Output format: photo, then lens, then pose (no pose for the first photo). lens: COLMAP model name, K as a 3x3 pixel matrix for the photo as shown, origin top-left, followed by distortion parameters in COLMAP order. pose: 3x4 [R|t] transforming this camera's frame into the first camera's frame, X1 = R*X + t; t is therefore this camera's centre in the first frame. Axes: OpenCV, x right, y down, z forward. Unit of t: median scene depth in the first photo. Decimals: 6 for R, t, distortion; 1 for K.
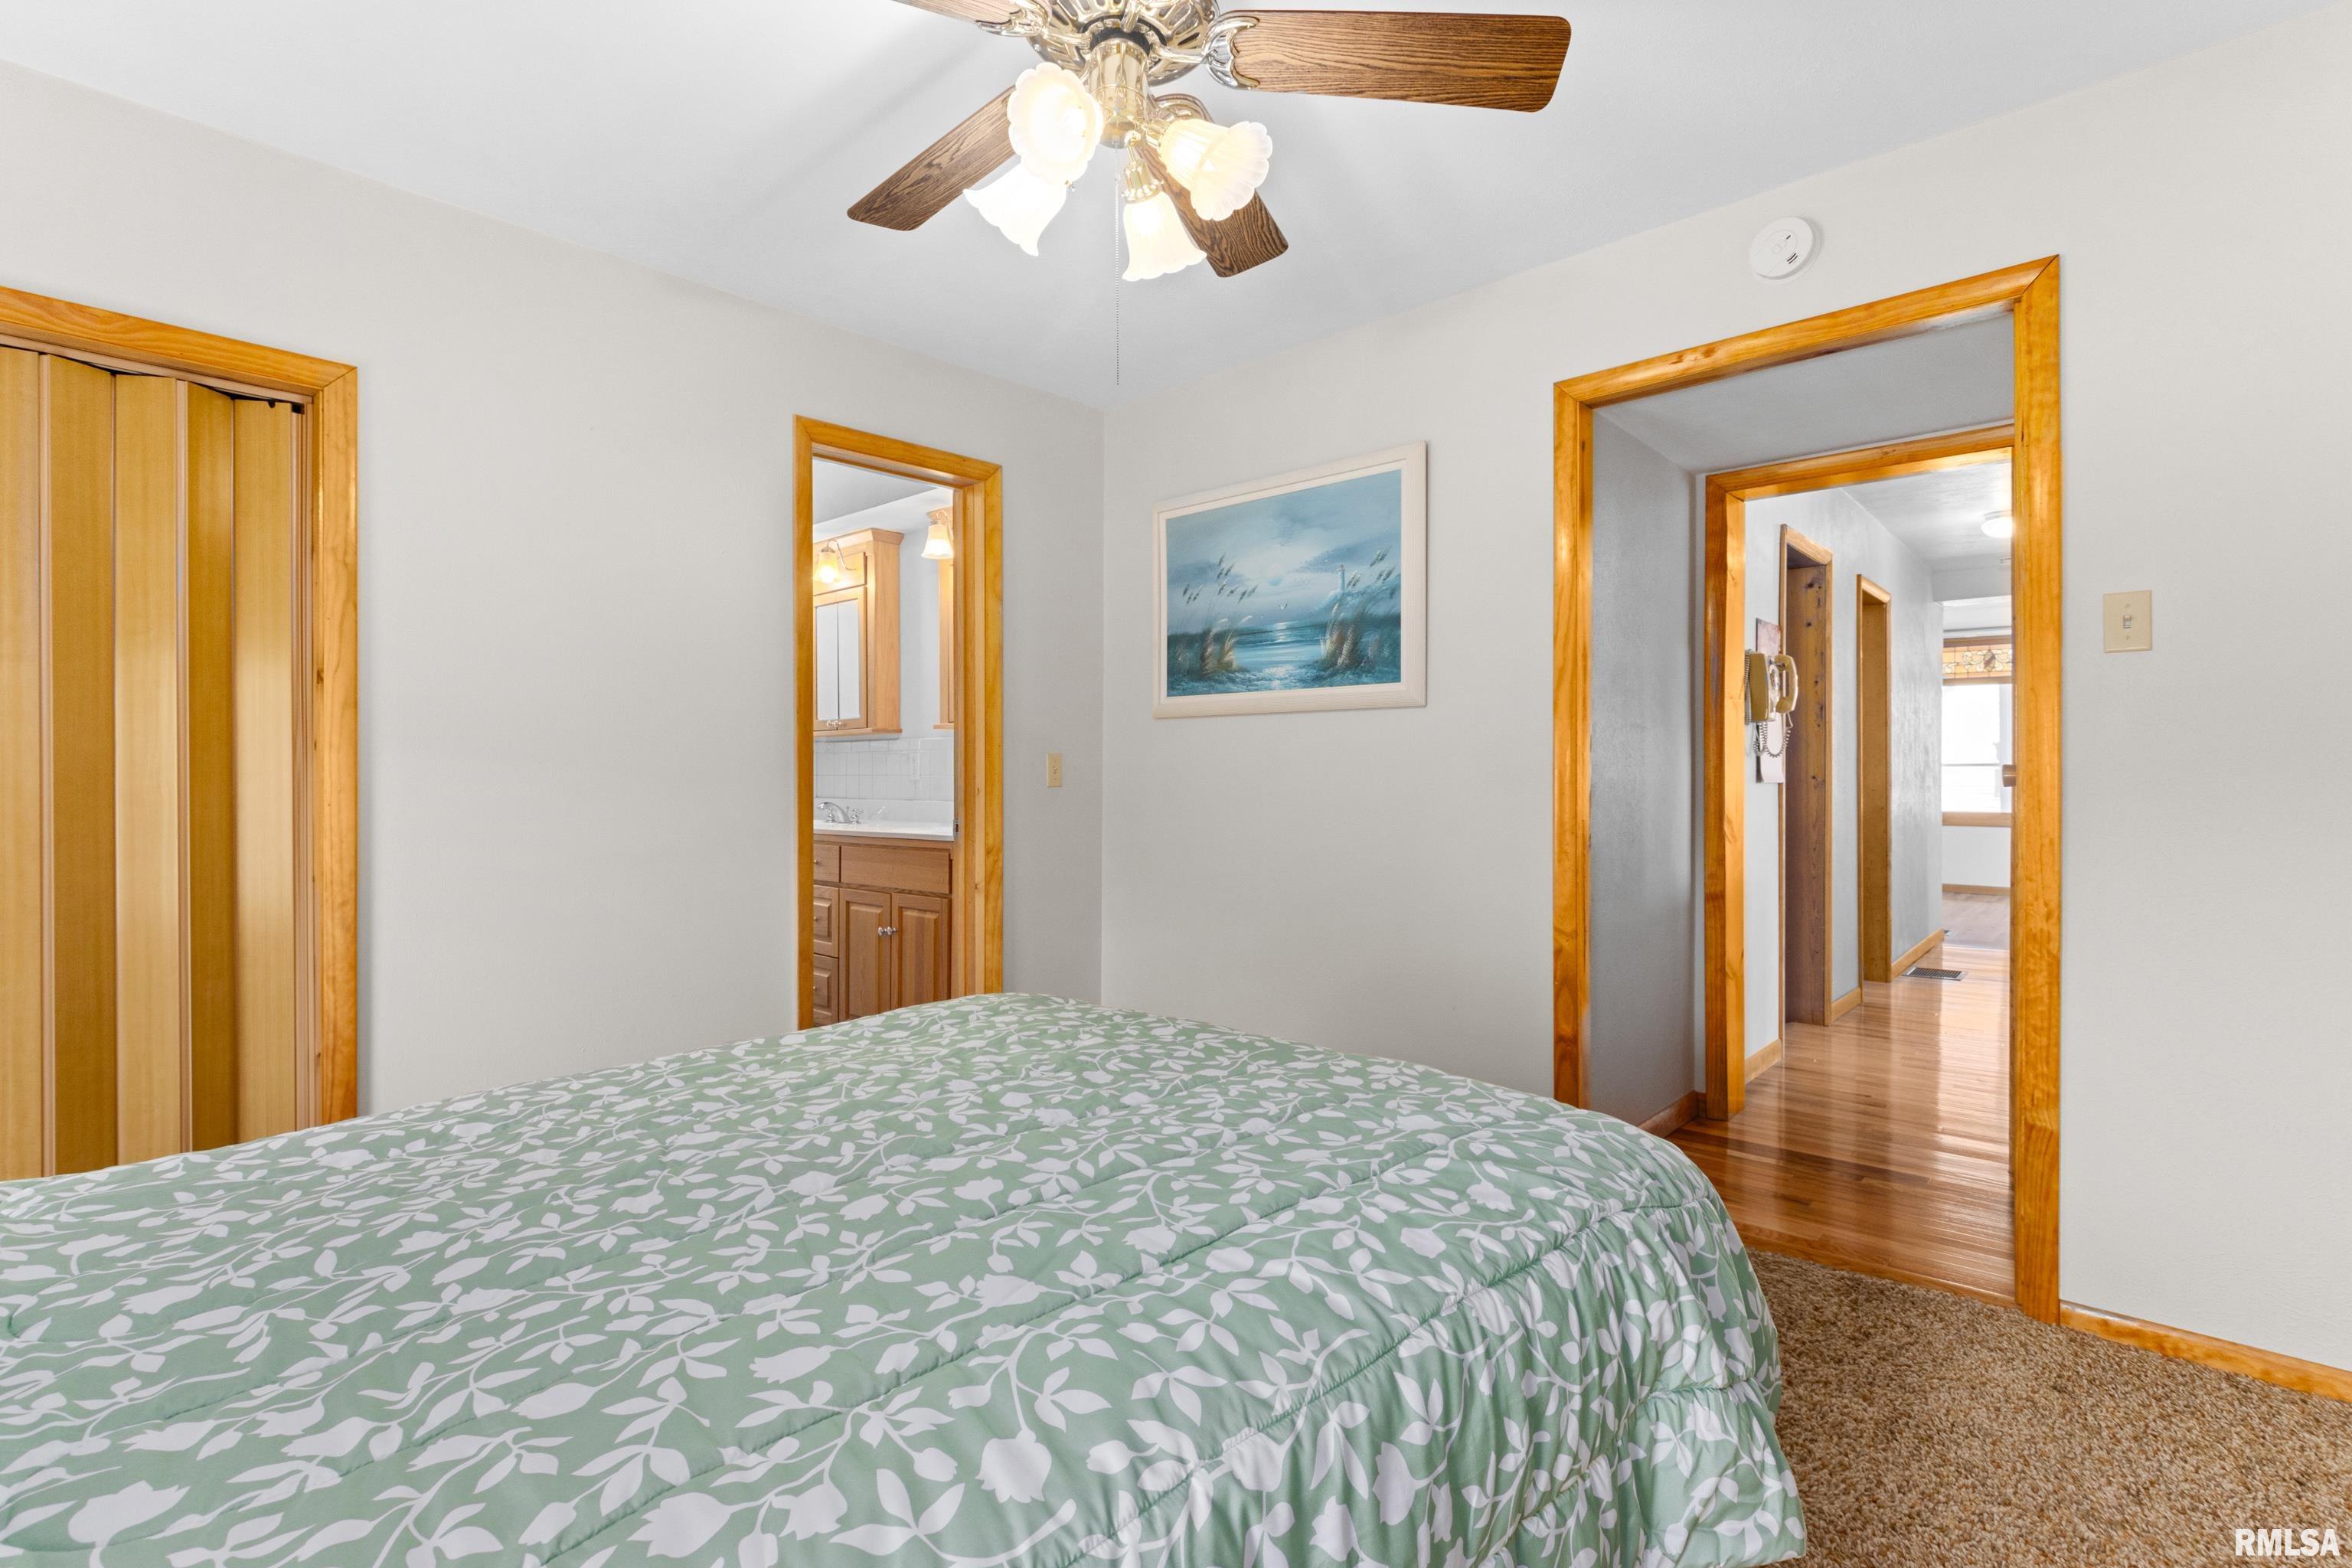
lens RADIAL K [[1103.8, 0, 1172.7], [0, 1103.8, 780.8], [0, 0, 1]] dist [0.003395, -0.002840]
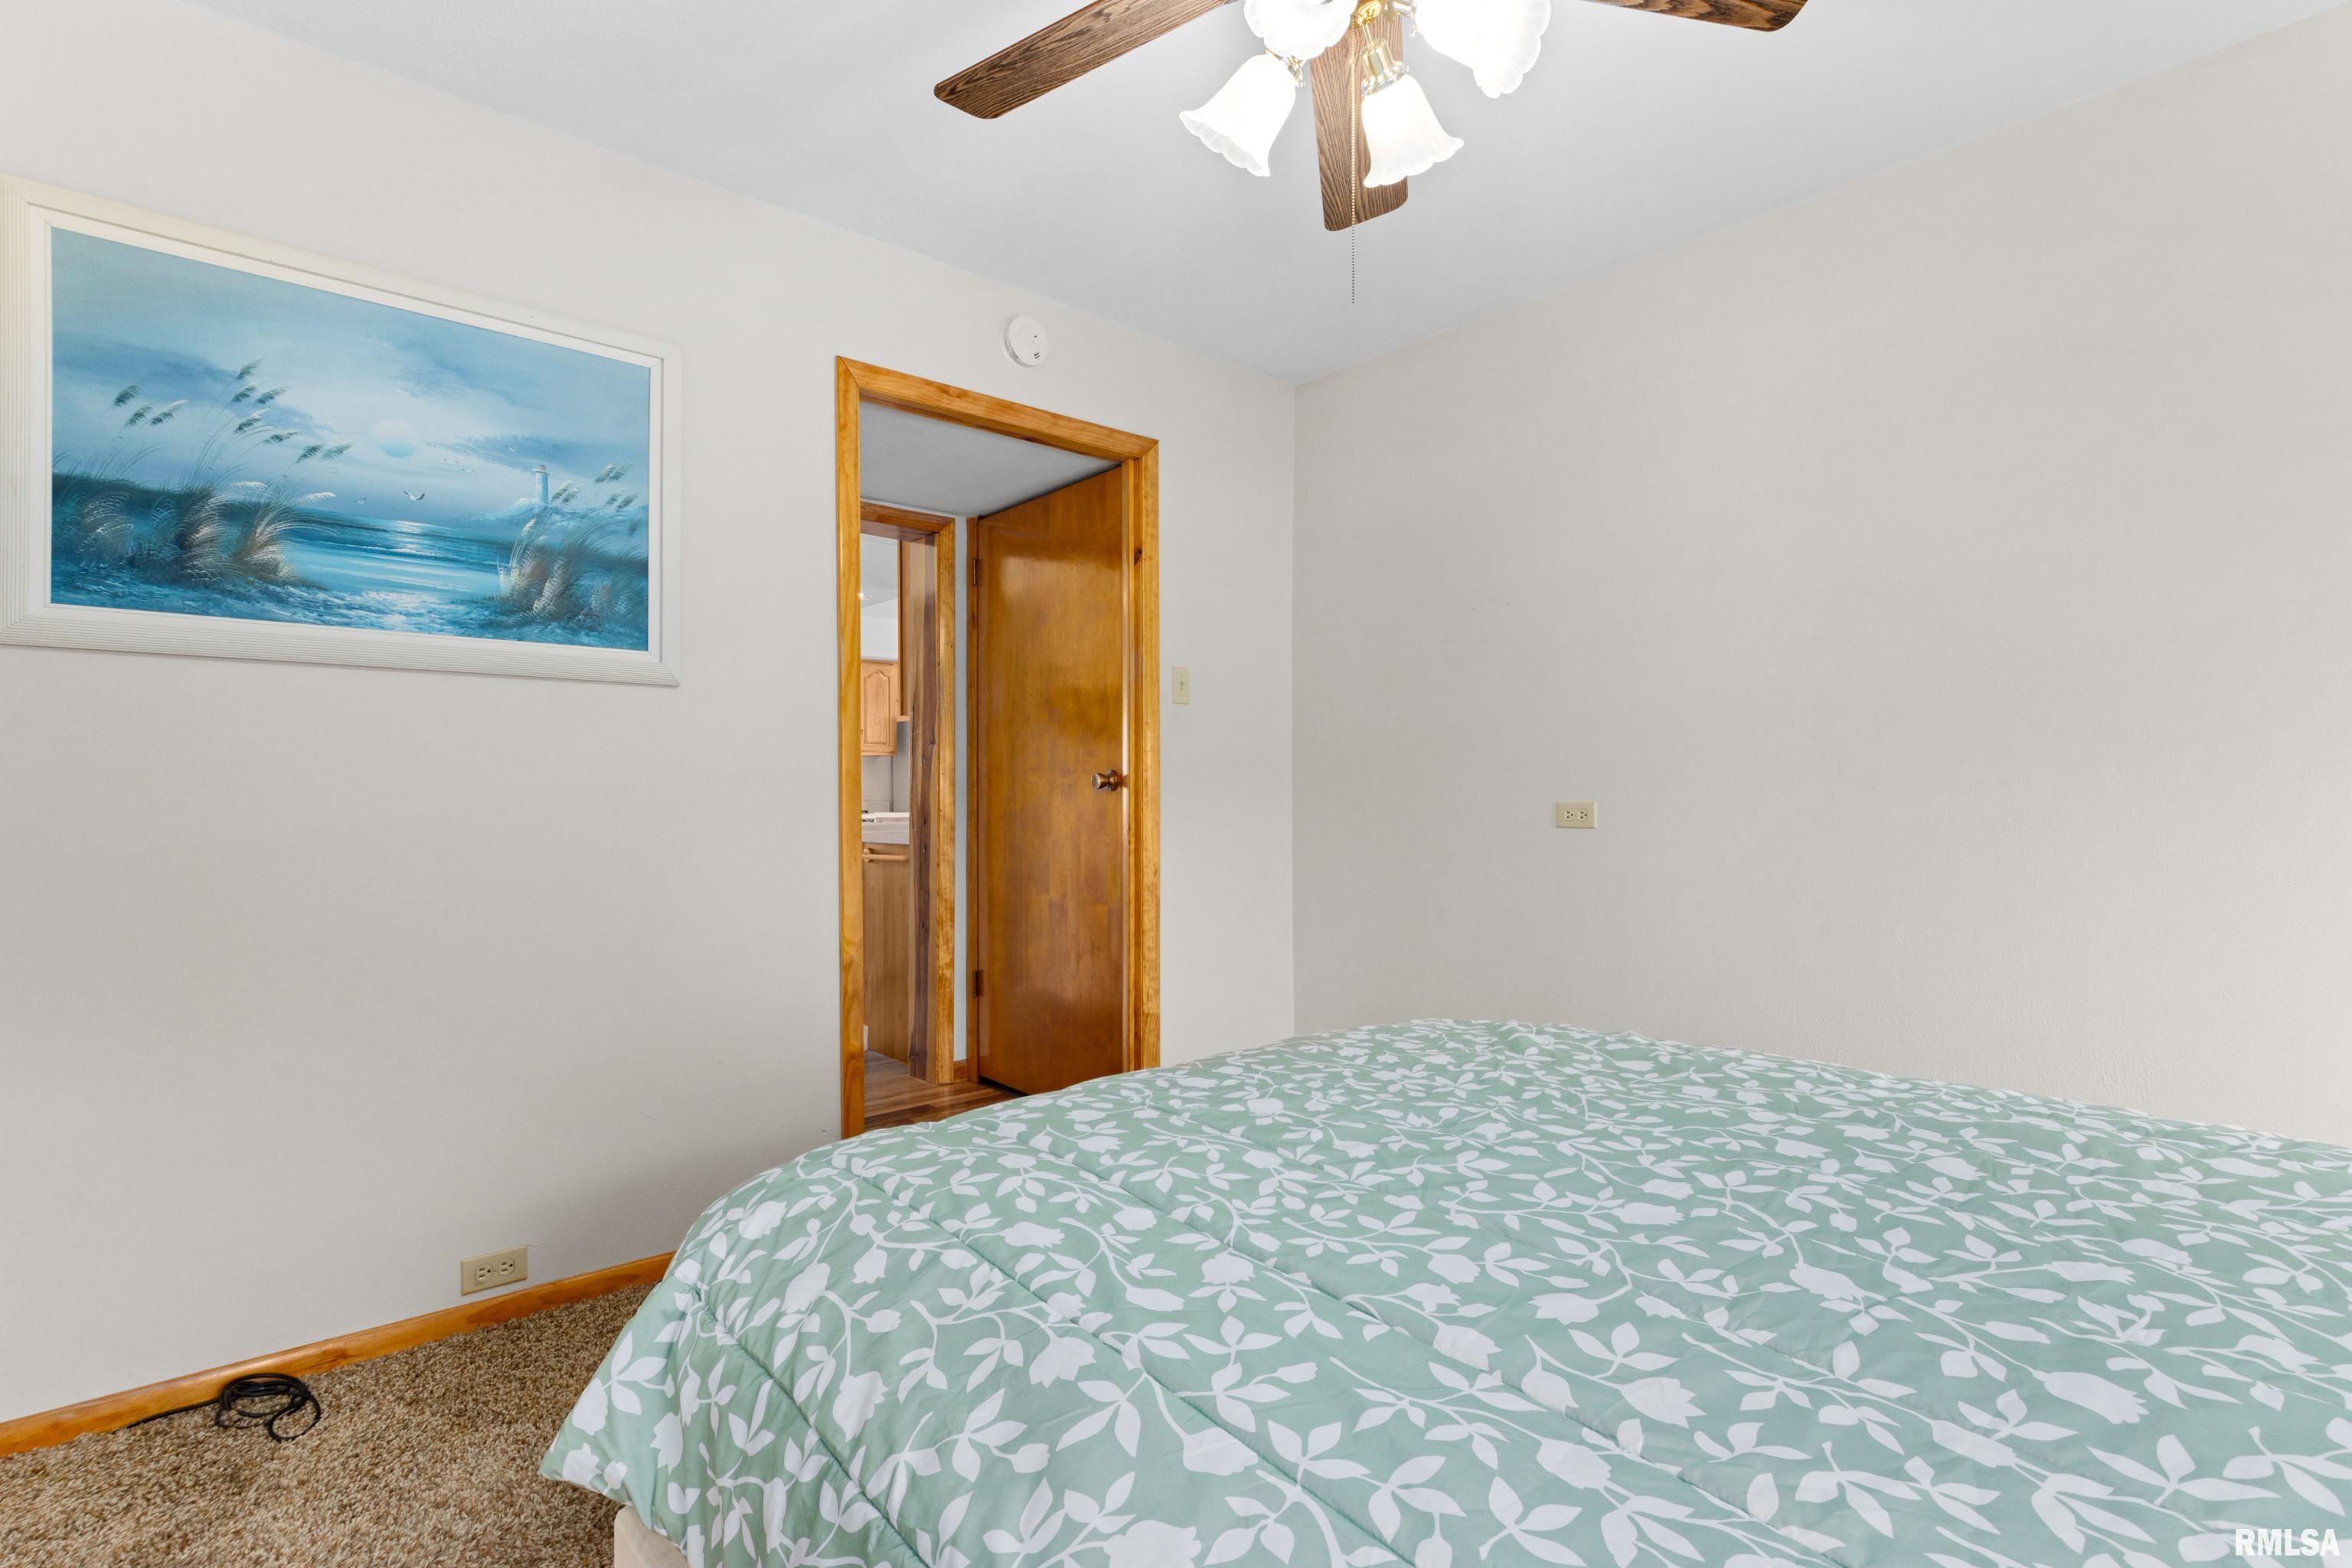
lens RADIAL K [[1017.7, 0, 1162.1], [0, 1017.7, 775.1], [0, 0, 1]] dist [0.004008, 0.000049]
pose [[0.130467, -0.001479, 0.991452, -0.416411], [0.002936, 0.999995, 0.001105, -0.002784], [-0.991448, 0.002767, 0.130471, 0.528894]]
